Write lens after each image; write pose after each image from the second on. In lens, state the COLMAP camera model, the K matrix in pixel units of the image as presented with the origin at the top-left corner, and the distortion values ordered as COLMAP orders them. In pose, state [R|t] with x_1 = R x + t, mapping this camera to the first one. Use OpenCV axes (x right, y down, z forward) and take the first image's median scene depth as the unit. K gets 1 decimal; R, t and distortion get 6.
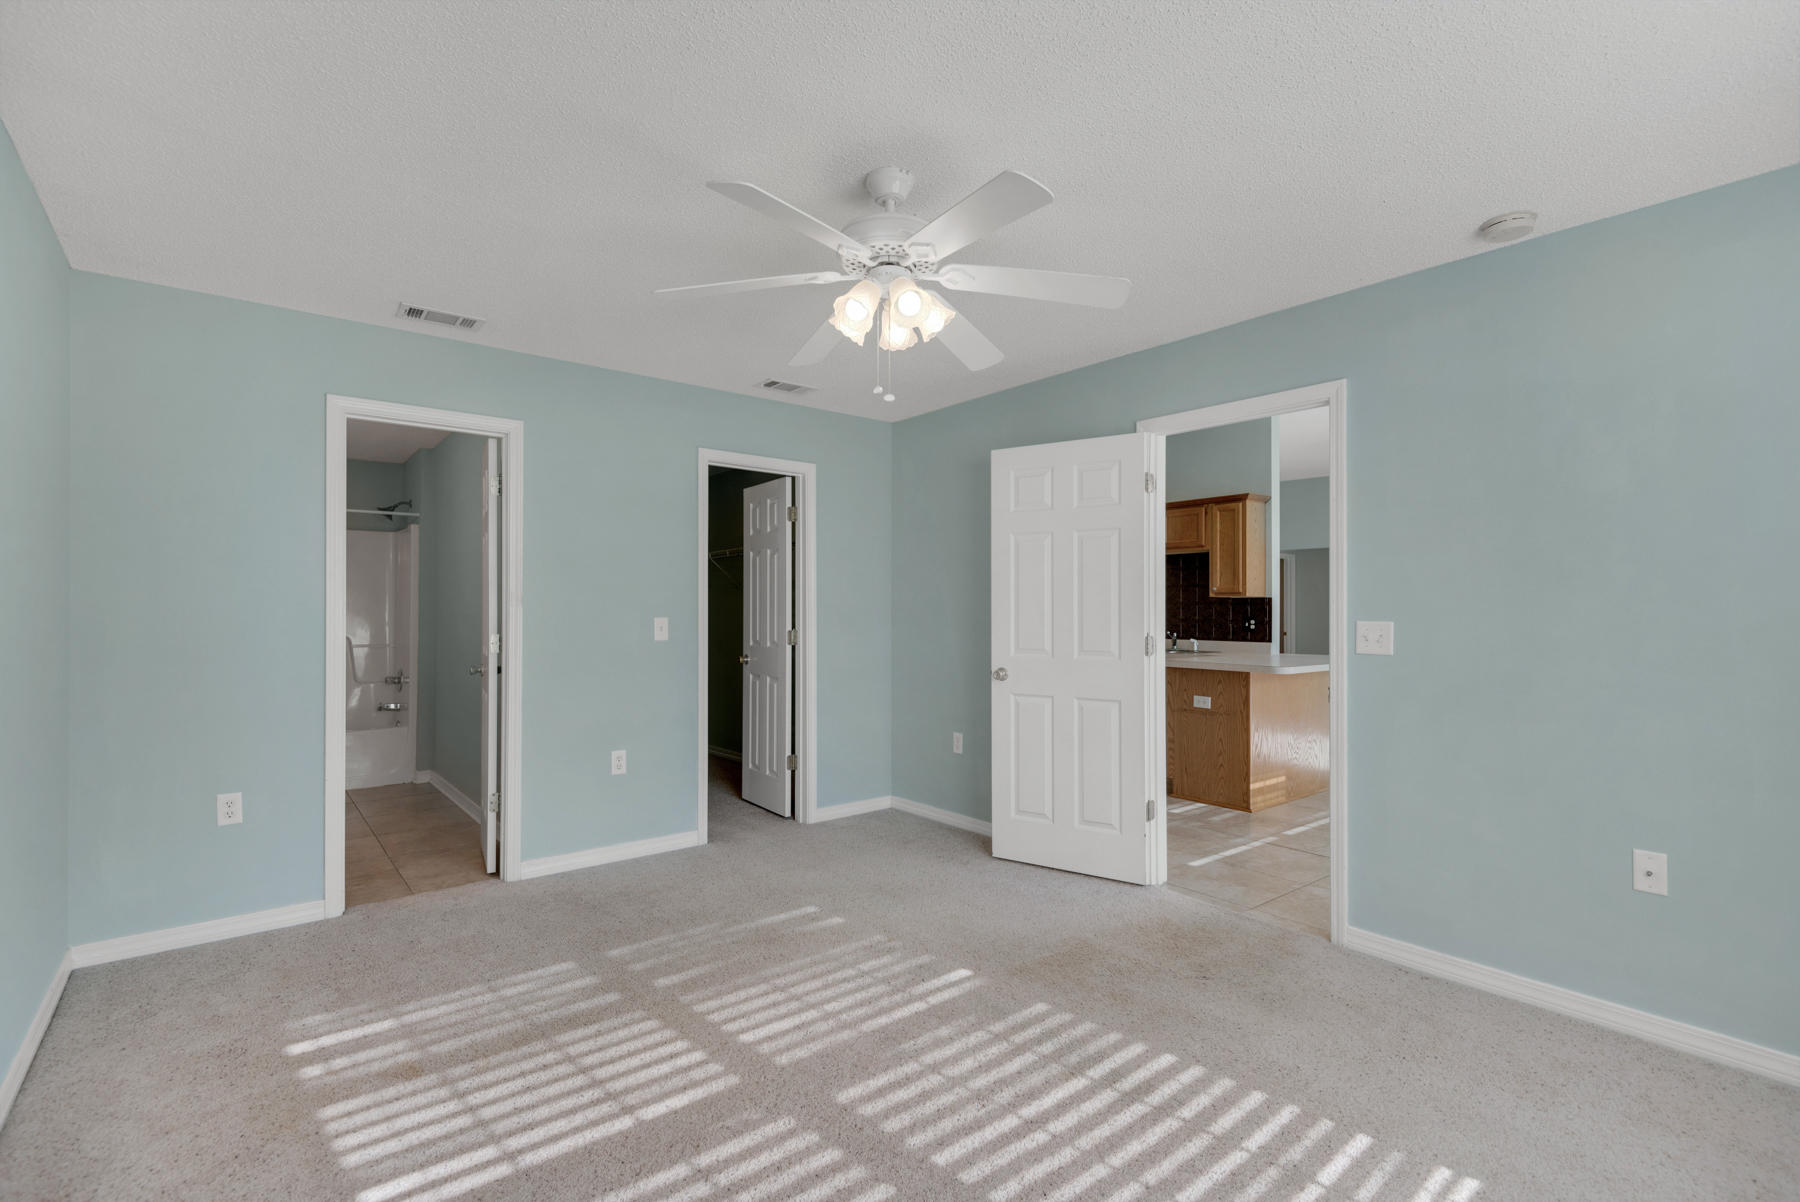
lens RADIAL K [[818.0, 0, 903.0], [0, 818.0, 591.8], [0, 0, 1]] dist [0.030660, -0.013535]
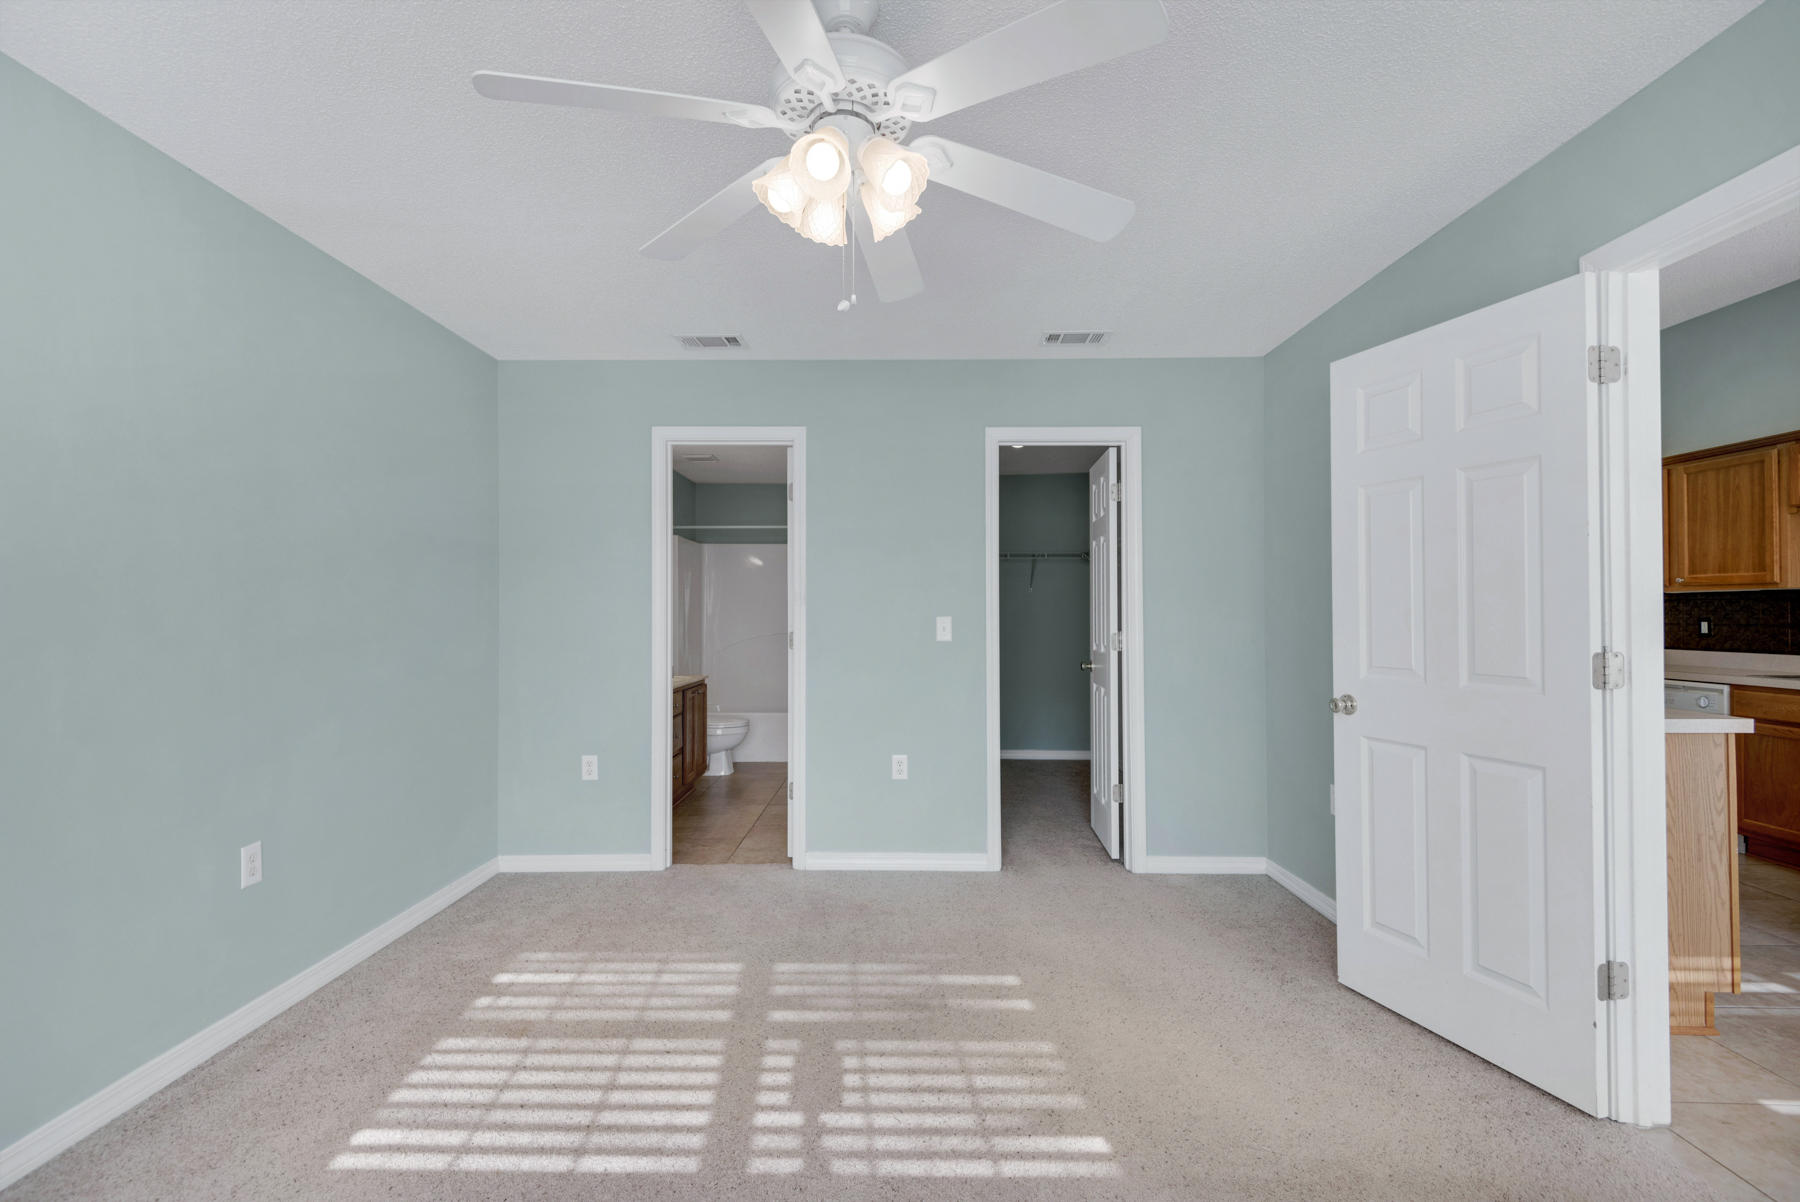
lens RADIAL K [[818.0, 0, 896.9], [0, 818.0, 600.9], [0, 0, 1]] dist [0.030660, -0.013535]
pose [[0.766086, -0.010918, -0.642645, 0.381681], [0.016832, 0.999854, 0.003078, 0.014114], [0.642518, -0.013174, 0.766158, 0.379079]]
